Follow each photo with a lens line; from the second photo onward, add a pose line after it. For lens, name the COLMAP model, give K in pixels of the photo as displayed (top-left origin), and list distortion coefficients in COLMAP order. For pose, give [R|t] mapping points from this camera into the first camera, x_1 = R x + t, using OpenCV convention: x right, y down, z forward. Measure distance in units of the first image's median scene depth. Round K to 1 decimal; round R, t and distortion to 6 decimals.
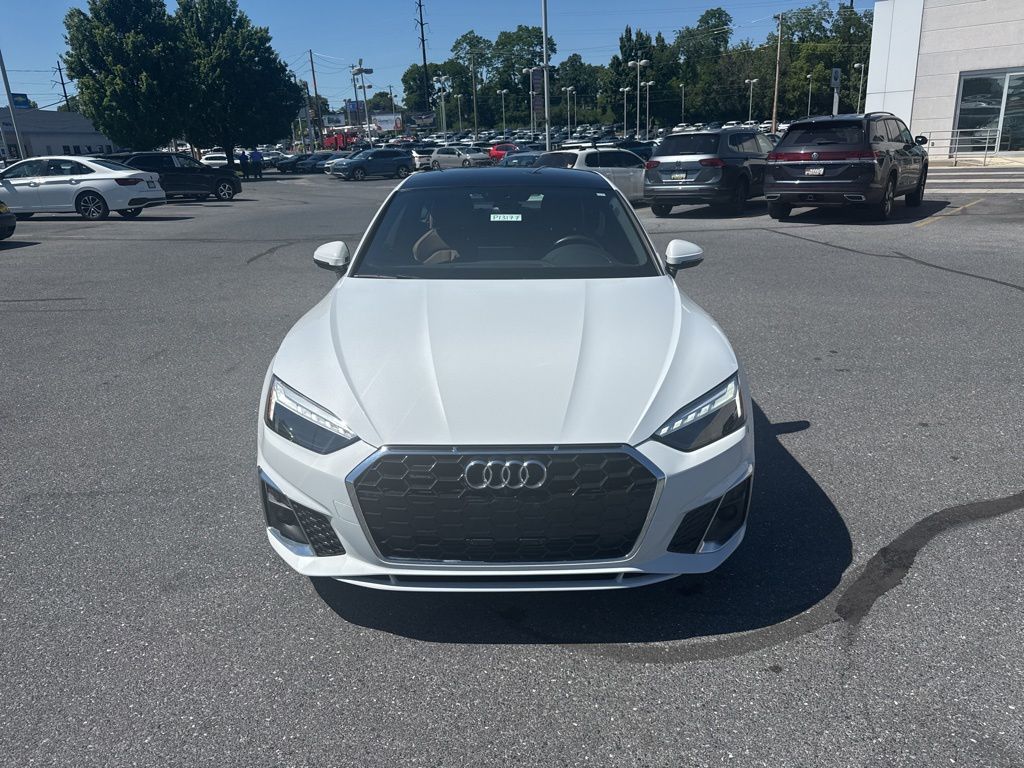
lens RADIAL K [[722.5, 0, 515.7], [0, 722.5, 383.5], [0, 0, 1]] dist [0.026348, -0.034740]
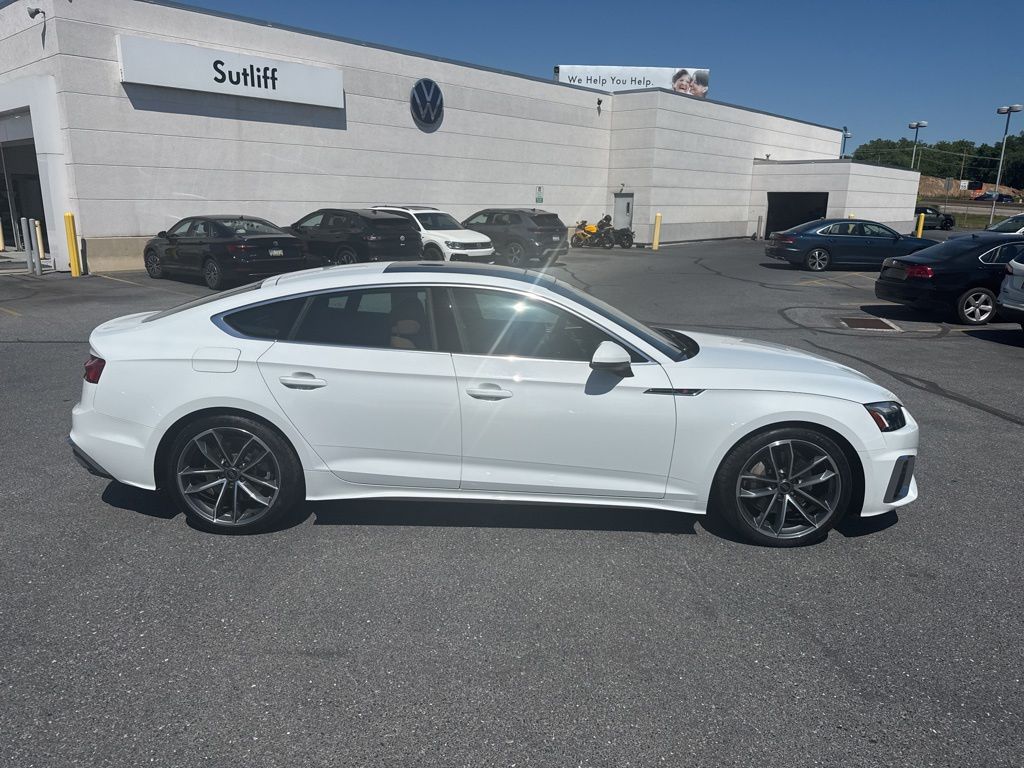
lens RADIAL K [[722.5, 0, 507.8], [0, 722.5, 392.2], [0, 0, 1]] dist [0.026348, -0.034740]
pose [[0.020522, -0.207104, 0.978104, -0.270549], [0.298172, 0.935057, 0.191734, -0.080641], [-0.954291, 0.287709, 0.080942, 0.241287]]
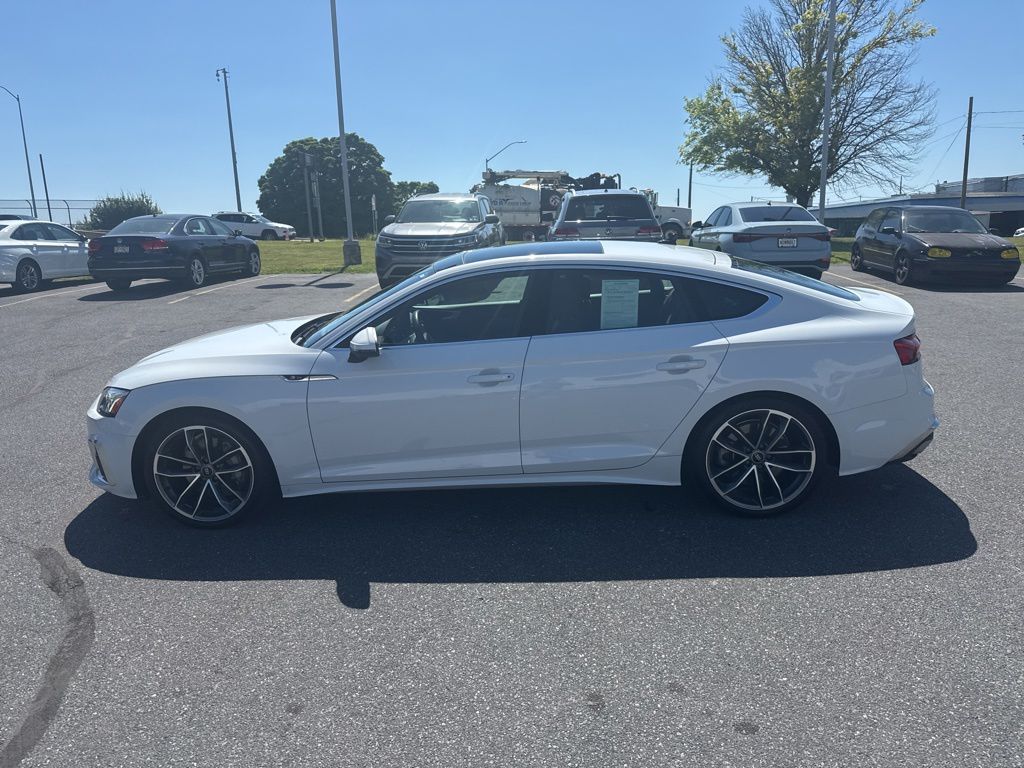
lens RADIAL K [[722.5, 0, 505.1], [0, 722.5, 390.0], [0, 0, 1]] dist [0.026348, -0.034740]
pose [[-0.061897, 0.249315, -0.966442, 0.260836], [-0.277547, 0.925808, 0.256608, -0.094206], [0.958716, 0.284117, 0.011892, 0.267198]]
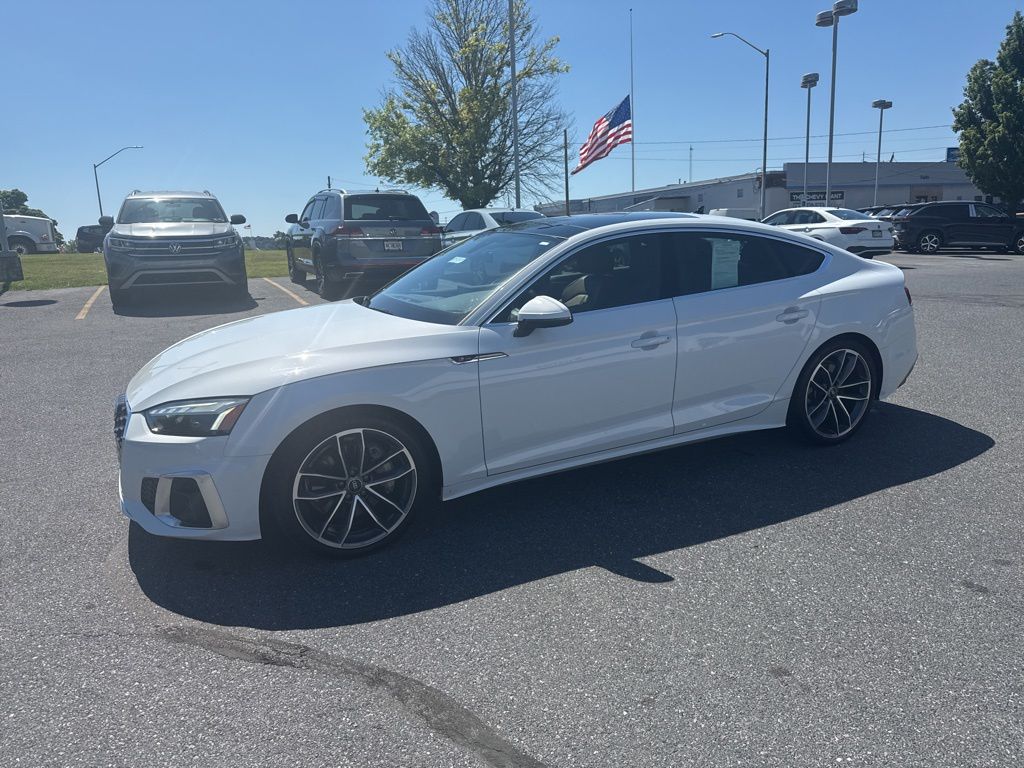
lens RADIAL K [[722.5, 0, 507.3], [0, 722.5, 396.5], [0, 0, 1]] dist [0.026348, -0.034740]
pose [[0.427093, 0.214638, -0.878363, 0.225266], [-0.256243, 0.960325, 0.110071, -0.037396], [0.867139, 0.178064, 0.465148, 0.129869]]
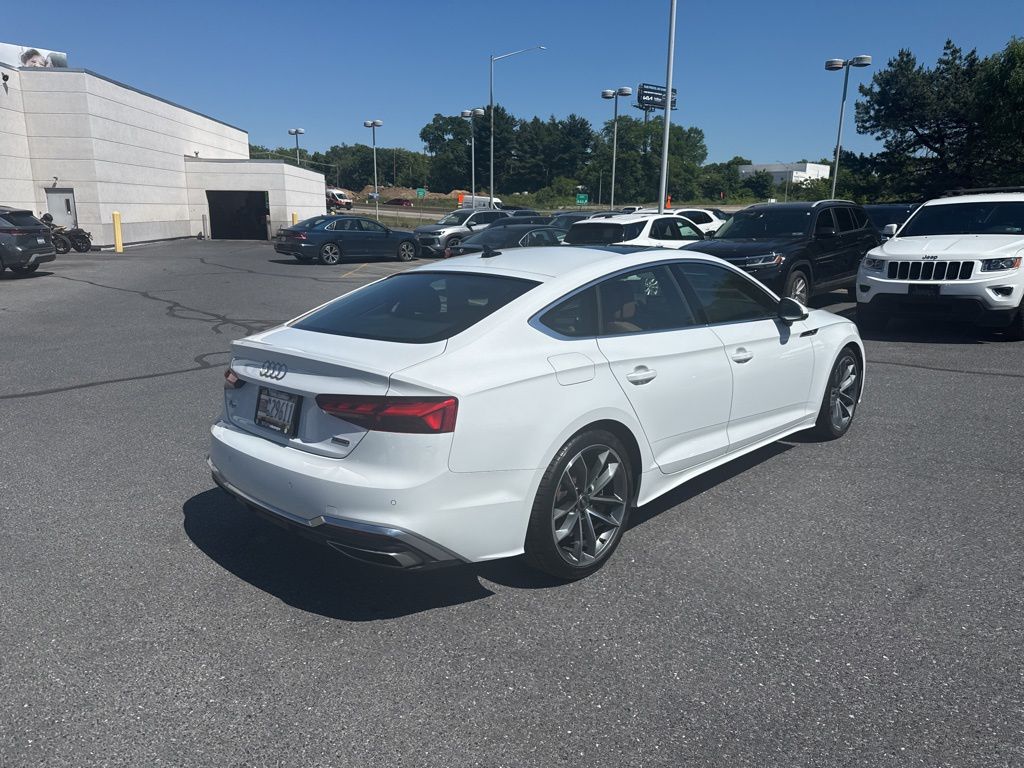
lens RADIAL K [[722.5, 0, 508.9], [0, 722.5, 386.3], [0, 0, 1]] dist [0.026348, -0.034740]
pose [[-0.714958, -0.124235, 0.688041, -0.166735], [0.242656, 0.878826, 0.410832, -0.147402], [-0.655708, 0.460685, -0.598178, 0.460782]]
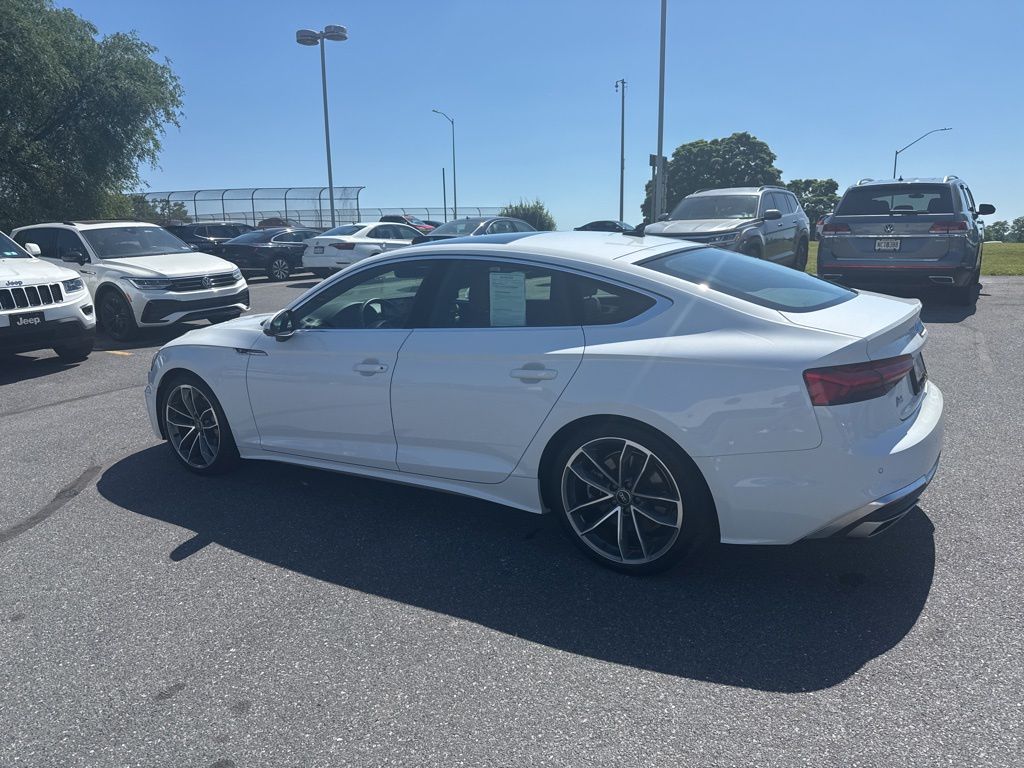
lens RADIAL K [[722.5, 0, 503.3], [0, 722.5, 381.2], [0, 0, 1]] dist [0.026348, -0.034740]
pose [[-0.559553, 0.200298, -0.804227, 0.201474], [-0.215285, 0.901923, 0.374417, -0.125840], [0.800345, 0.382644, -0.461552, 0.396776]]
